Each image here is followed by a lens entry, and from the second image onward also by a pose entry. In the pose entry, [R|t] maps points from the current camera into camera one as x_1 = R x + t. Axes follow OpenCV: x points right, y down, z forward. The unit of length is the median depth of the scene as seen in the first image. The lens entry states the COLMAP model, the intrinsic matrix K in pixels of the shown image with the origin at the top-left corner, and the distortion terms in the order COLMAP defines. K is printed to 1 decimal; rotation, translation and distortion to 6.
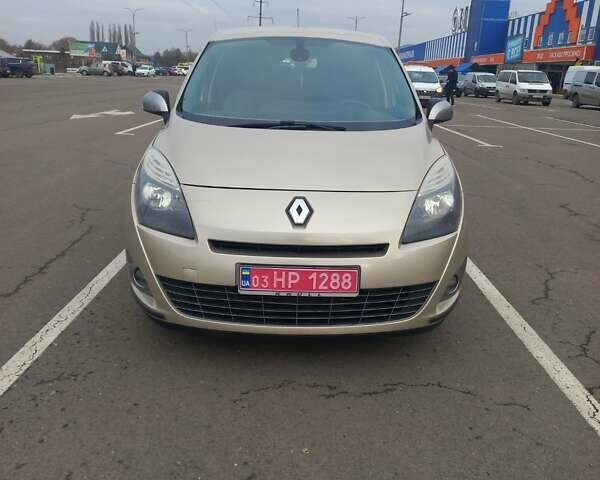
lens RADIAL K [[546.8, 0, 300.1], [0, 546.8, 238.8], [0, 0, 1]] dist [0.059941, 0.000000]
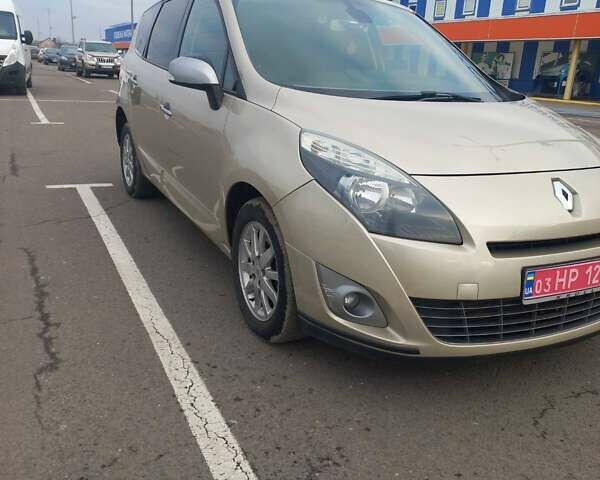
lens RADIAL K [[546.8, 0, 300.0], [0, 546.8, 240.6], [0, 0, 1]] dist [0.059941, 0.000000]
pose [[0.898203, -0.121483, 0.422461, -0.737765], [0.106227, 0.992556, 0.059568, -0.076383], [-0.426553, -0.008628, 0.904422, 0.406772]]
